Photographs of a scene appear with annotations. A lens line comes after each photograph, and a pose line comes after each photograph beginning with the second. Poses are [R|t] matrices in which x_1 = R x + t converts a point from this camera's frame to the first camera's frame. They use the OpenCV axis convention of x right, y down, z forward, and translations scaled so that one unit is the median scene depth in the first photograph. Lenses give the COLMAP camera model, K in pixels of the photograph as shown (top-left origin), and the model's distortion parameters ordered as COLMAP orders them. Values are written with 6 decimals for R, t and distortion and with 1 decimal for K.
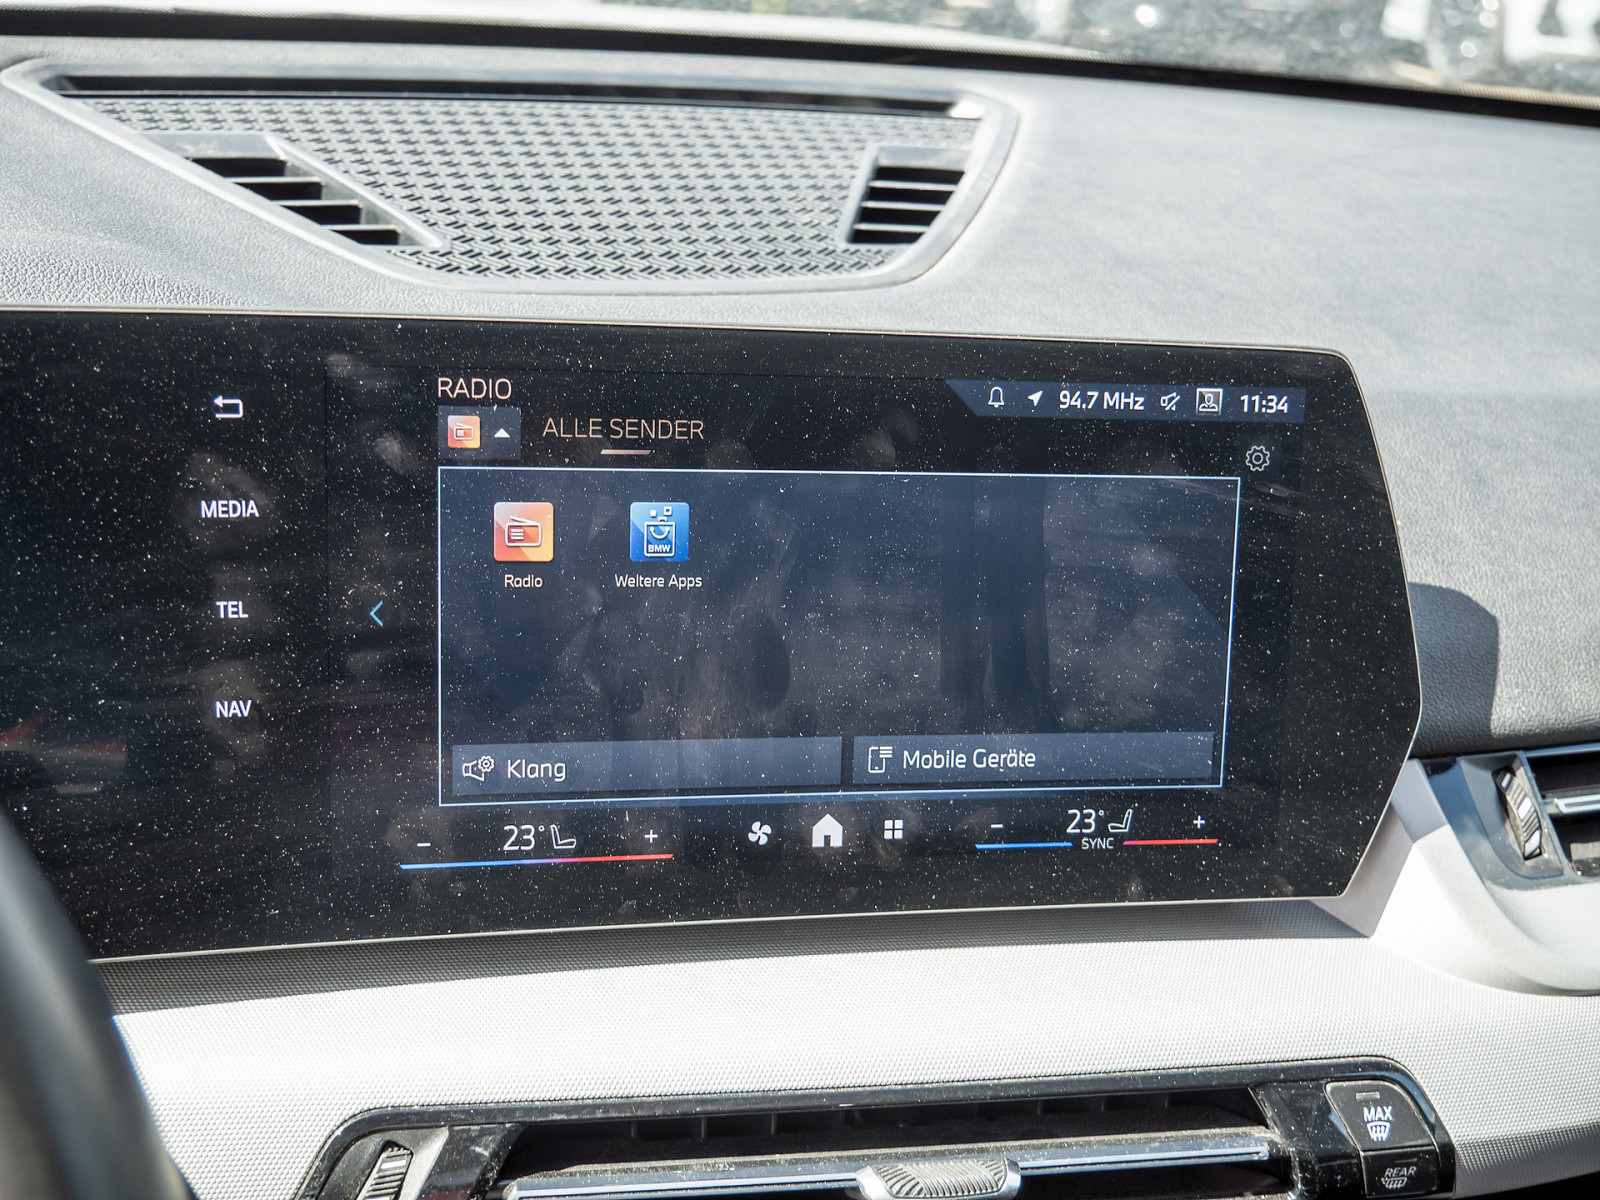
lens RADIAL K [[1817.7, 0, 801.1], [0, 1817.7, 605.7], [0, 0, 1]] dist [0.021287, 0.000000]
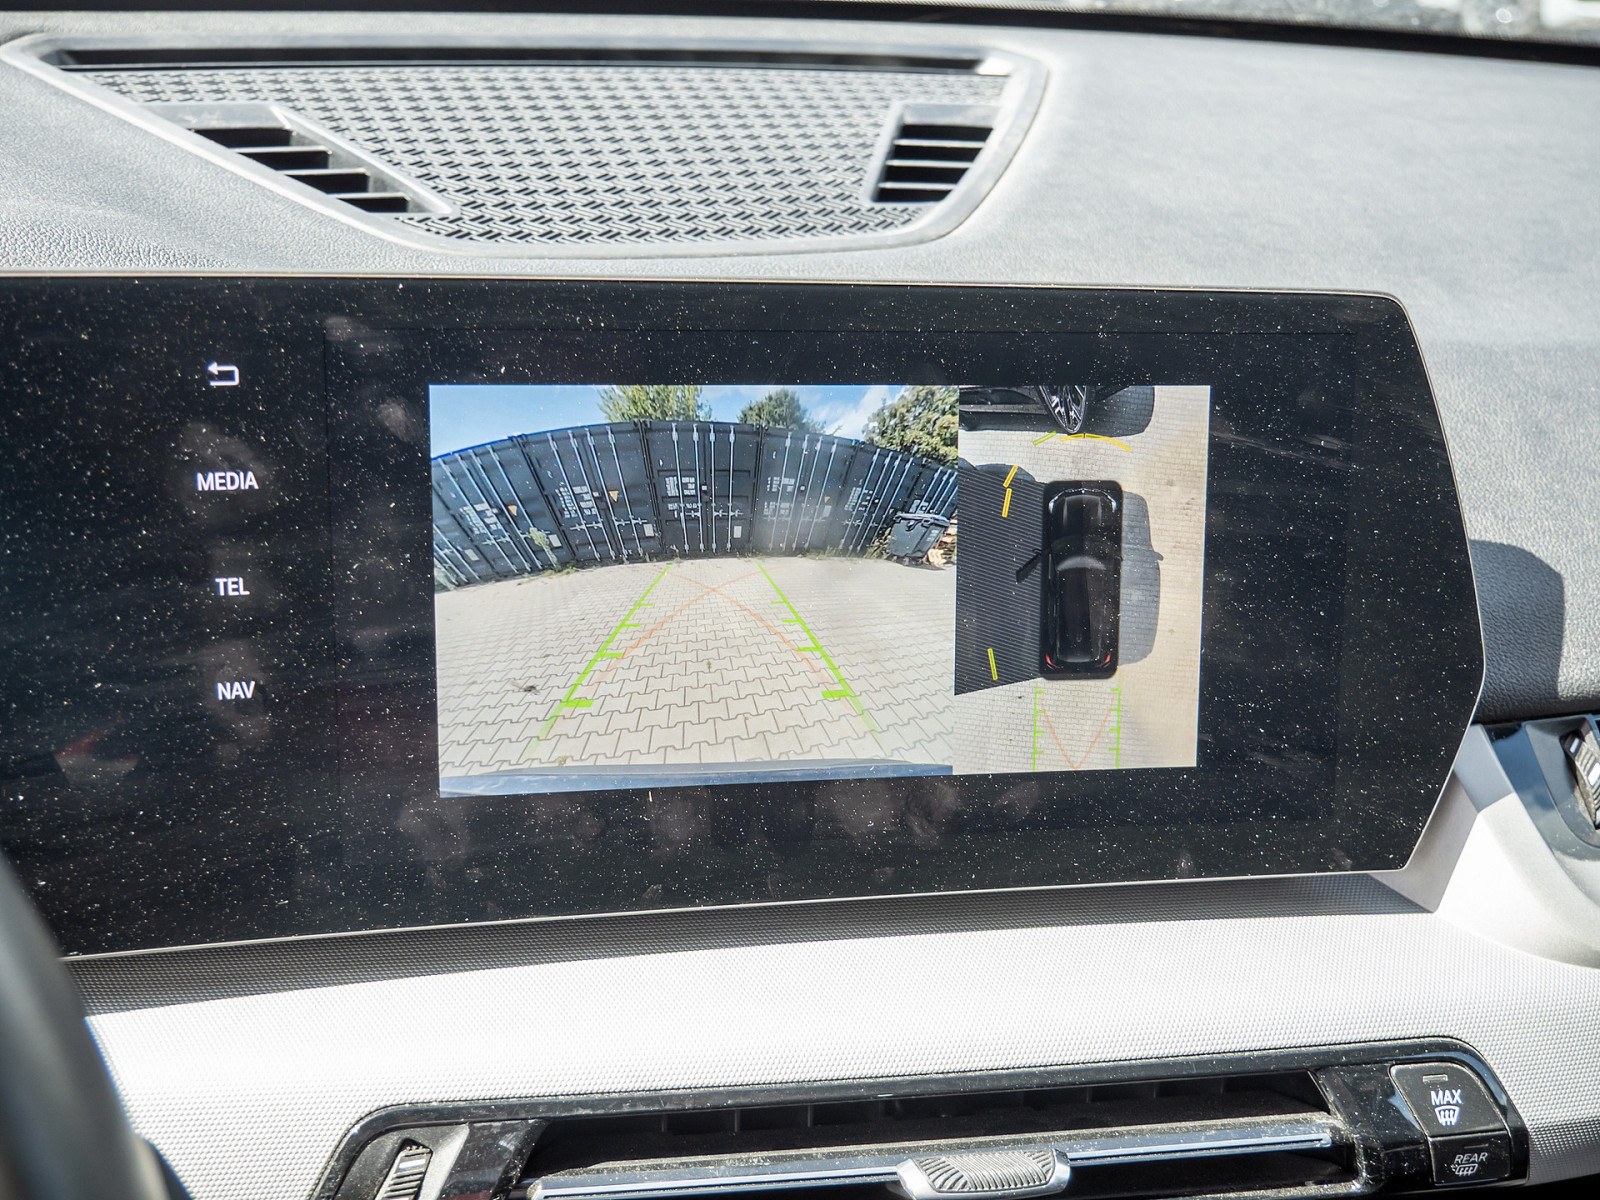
lens RADIAL K [[1817.7, 0, 800.3], [0, 1817.7, 607.2], [0, 0, 1]] dist [0.021287, 0.000000]
pose [[0.999599, -0.018748, -0.021233, 0.005090], [0.018883, 0.999803, 0.006154, 0.011332], [0.021113, -0.006553, 0.999756, 0.045099]]
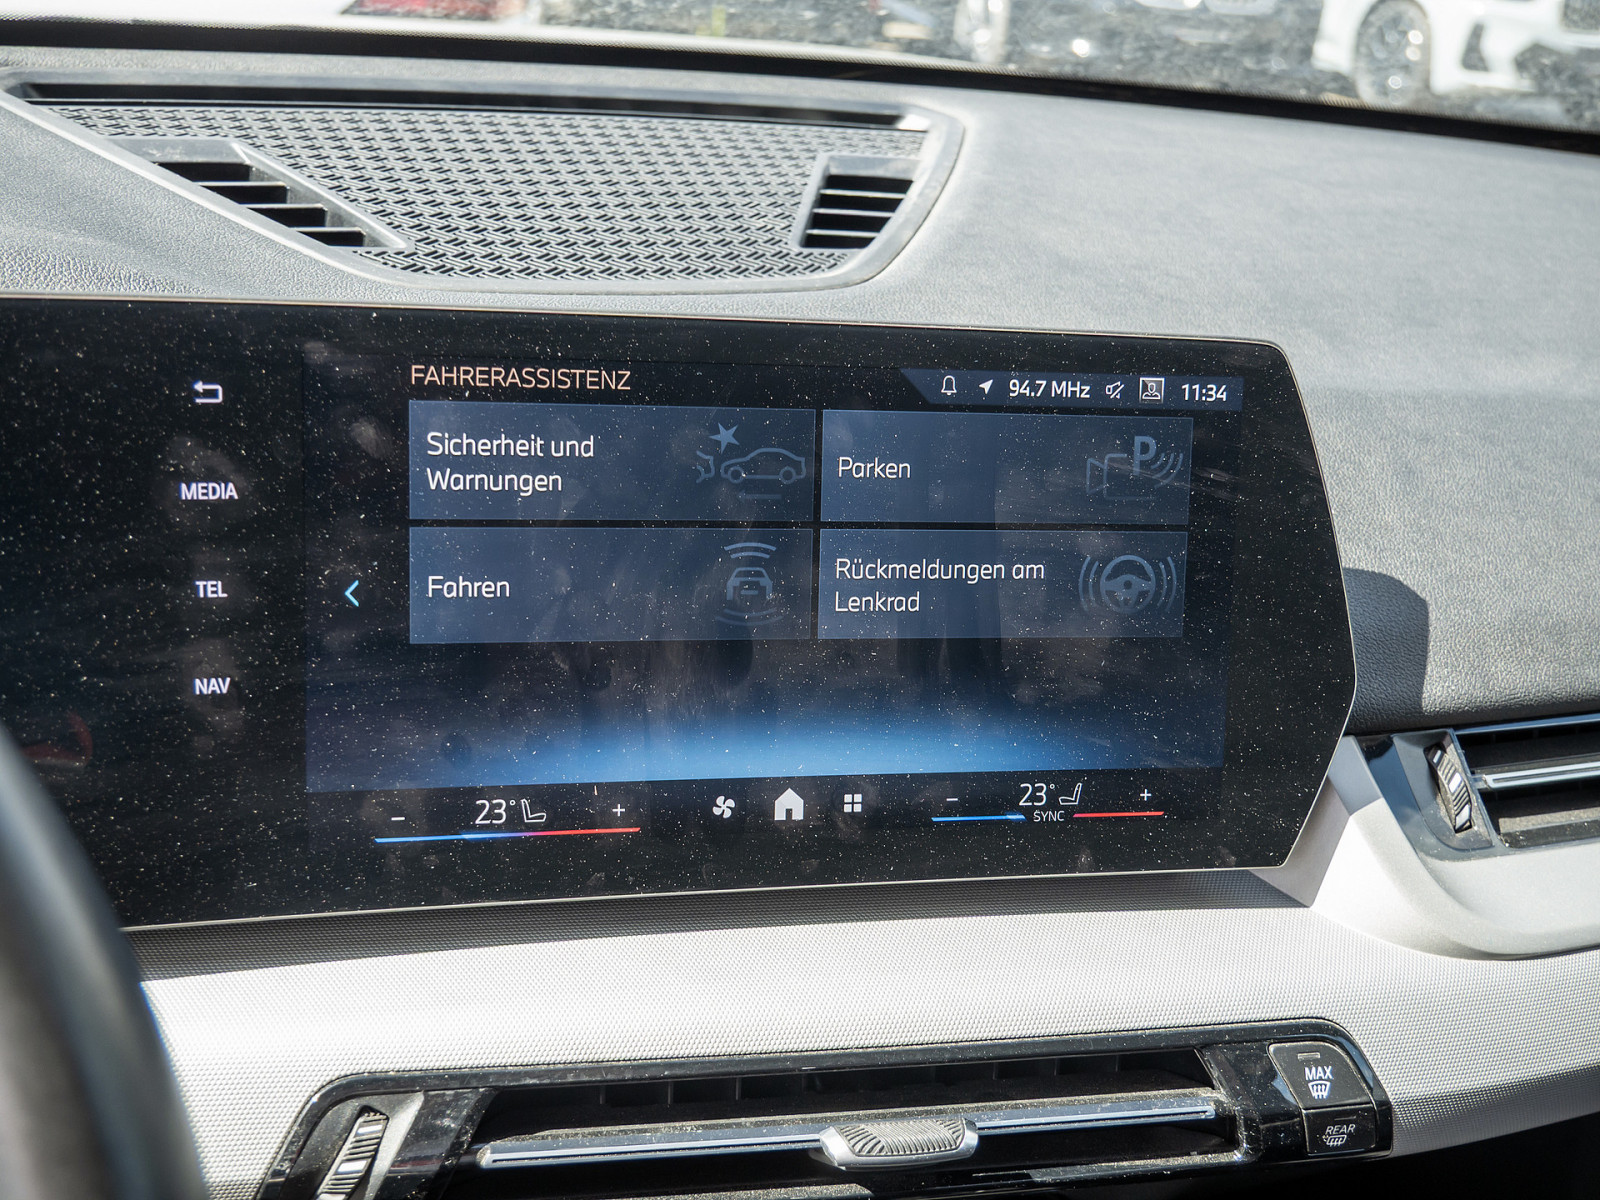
lens RADIAL K [[1817.7, 0, 800.8], [0, 1817.7, 604.0], [0, 0, 1]] dist [0.021287, 0.000000]
pose [[0.999471, -0.005362, 0.032092, -0.011215], [0.005901, 0.999843, -0.016723, 0.026450], [-0.031997, 0.016903, 0.999345, -0.034914]]
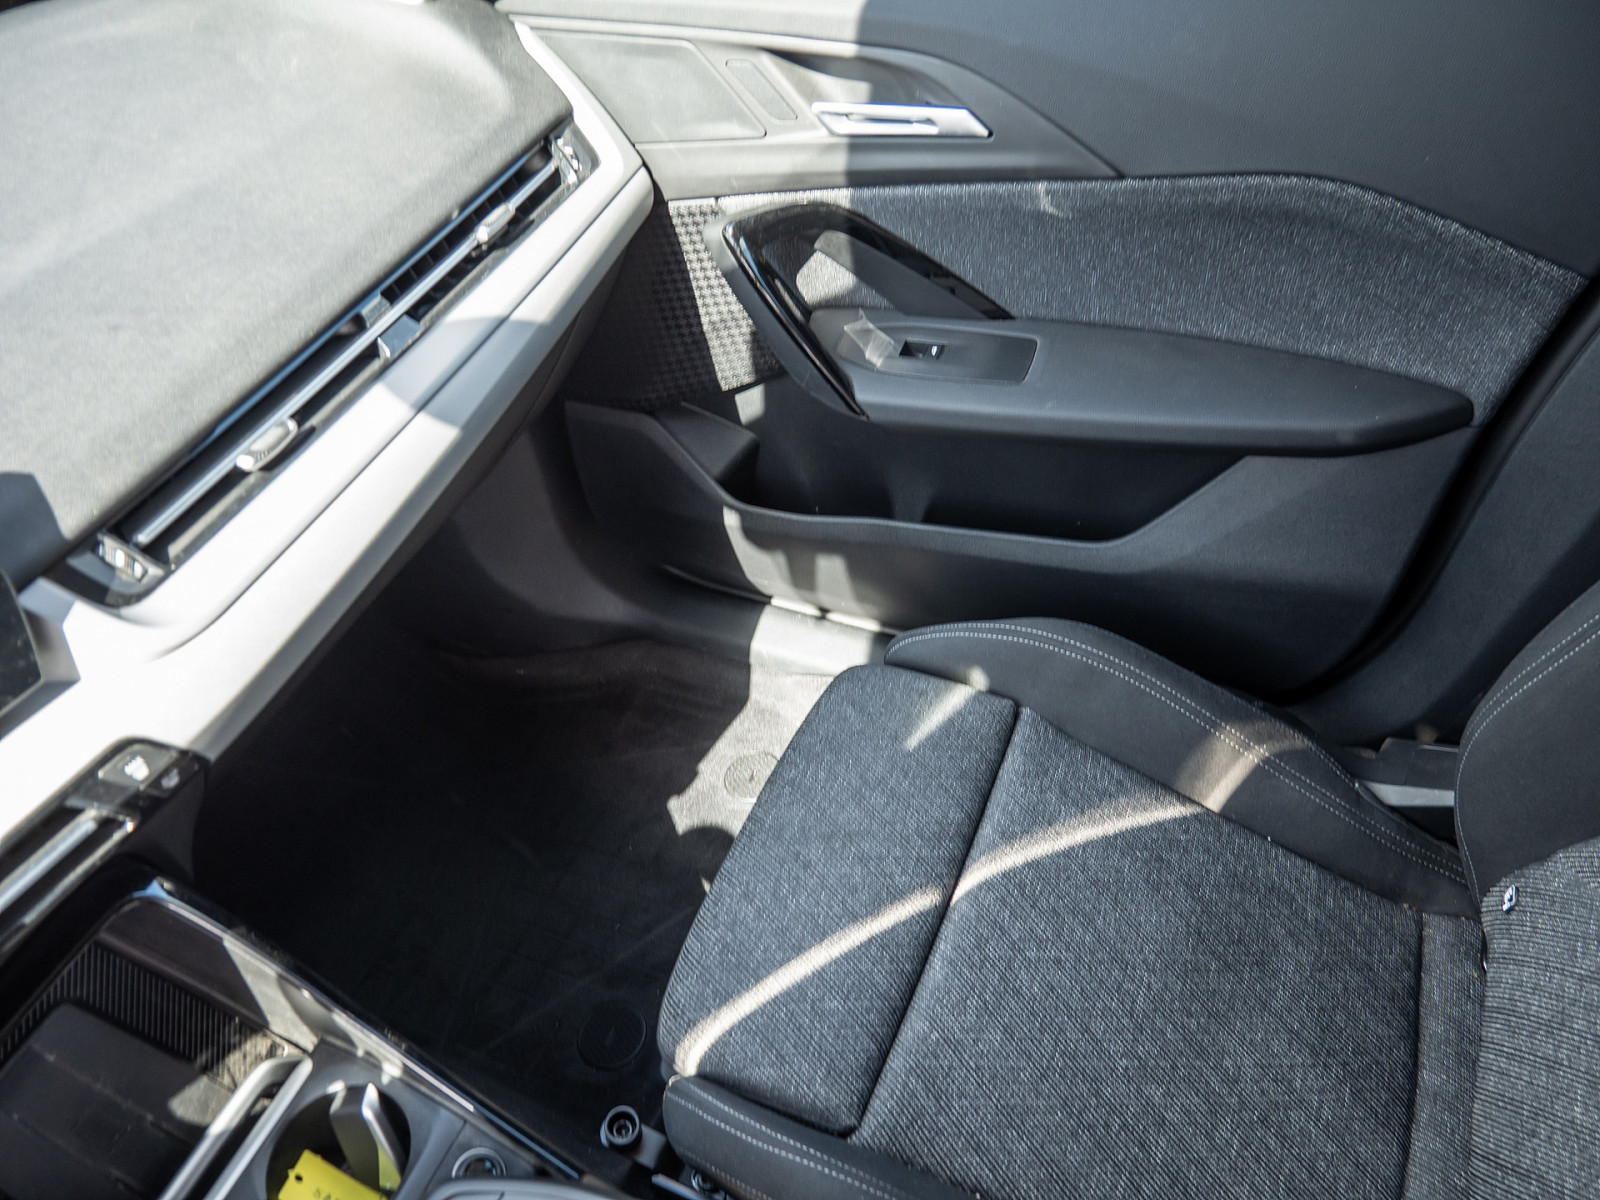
lens RADIAL K [[1164.5, 0, 794.1], [0, 1164.5, 610.2], [0, 0, 1]] dist [-0.041891, 0.005787]
pose [[0.677956, -0.625140, 0.386751, 0.417367], [0.429405, 0.763807, 0.481883, -0.114480], [-0.596647, -0.160622, 0.786265, -0.283559]]
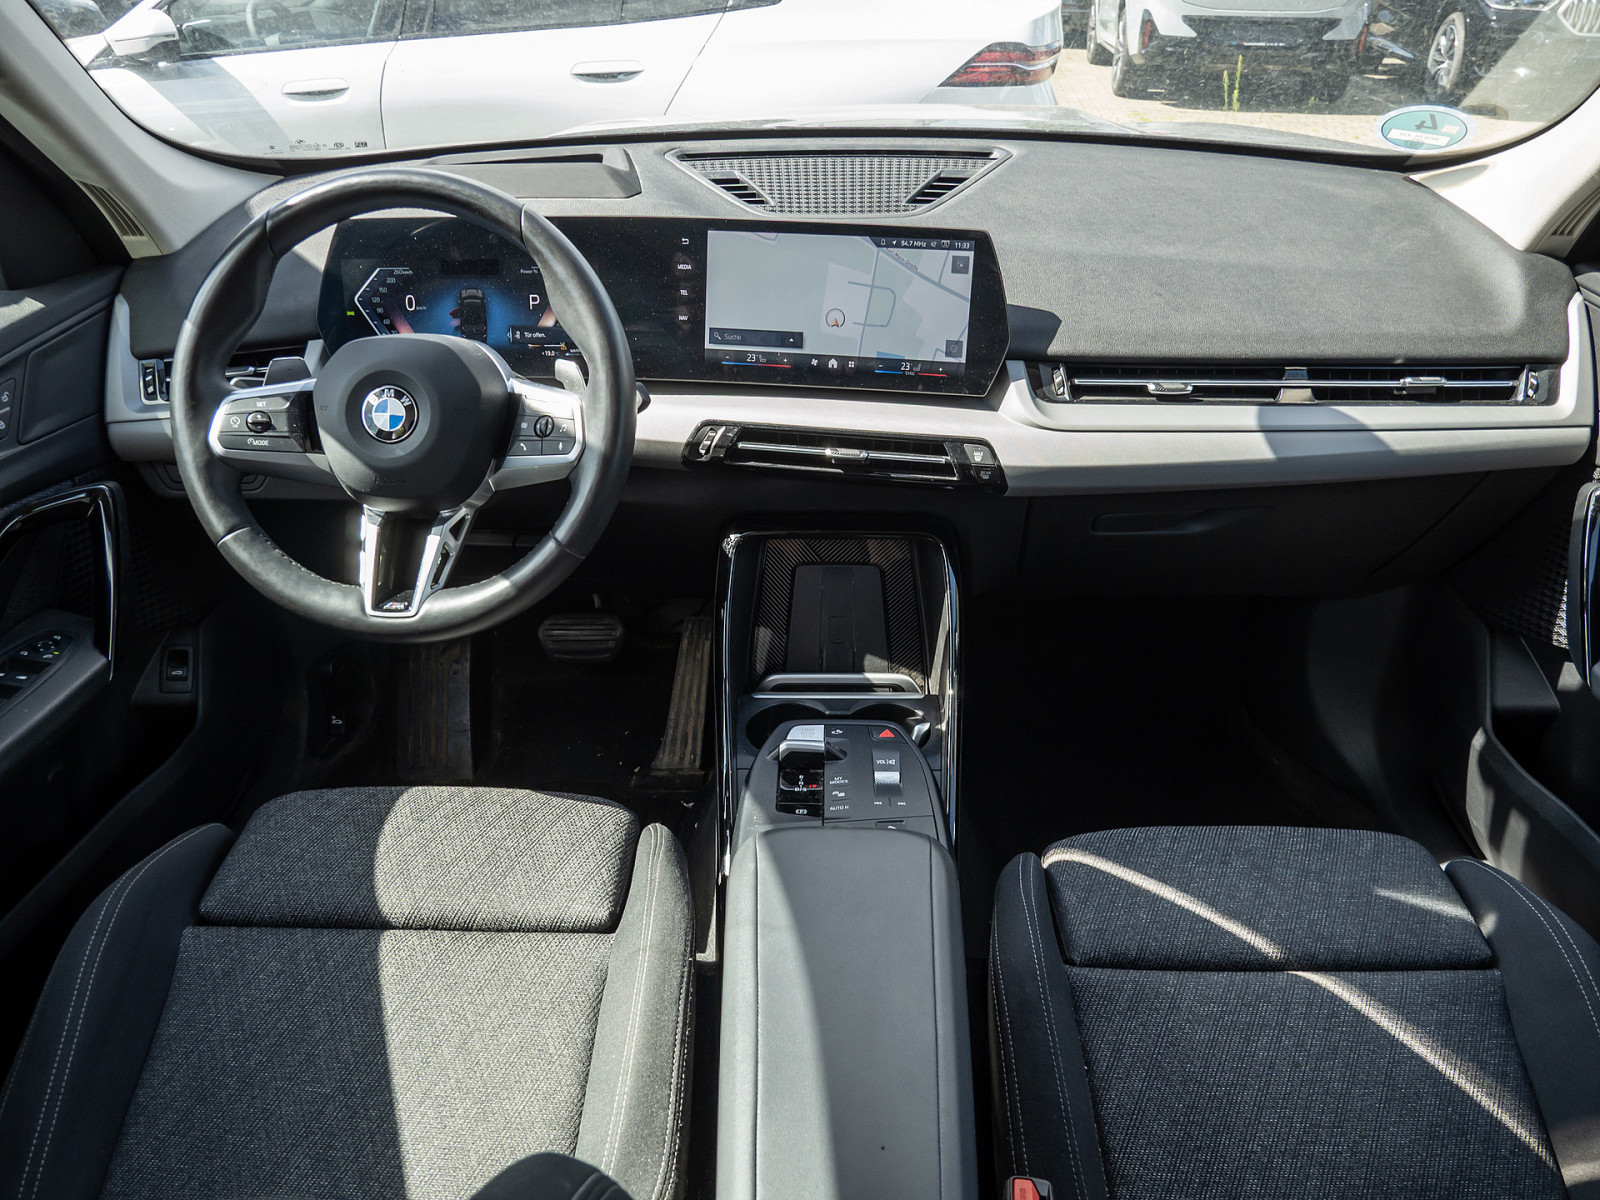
lens RADIAL K [[1164.5, 0, 809.1], [0, 1164.5, 608.4], [0, 0, 1]] dist [-0.041891, 0.005787]
pose [[0.929960, 0.111664, -0.350295, 0.827076], [-0.071213, 0.989427, 0.126344, 0.313057], [0.360699, -0.092549, 0.928079, -1.210215]]
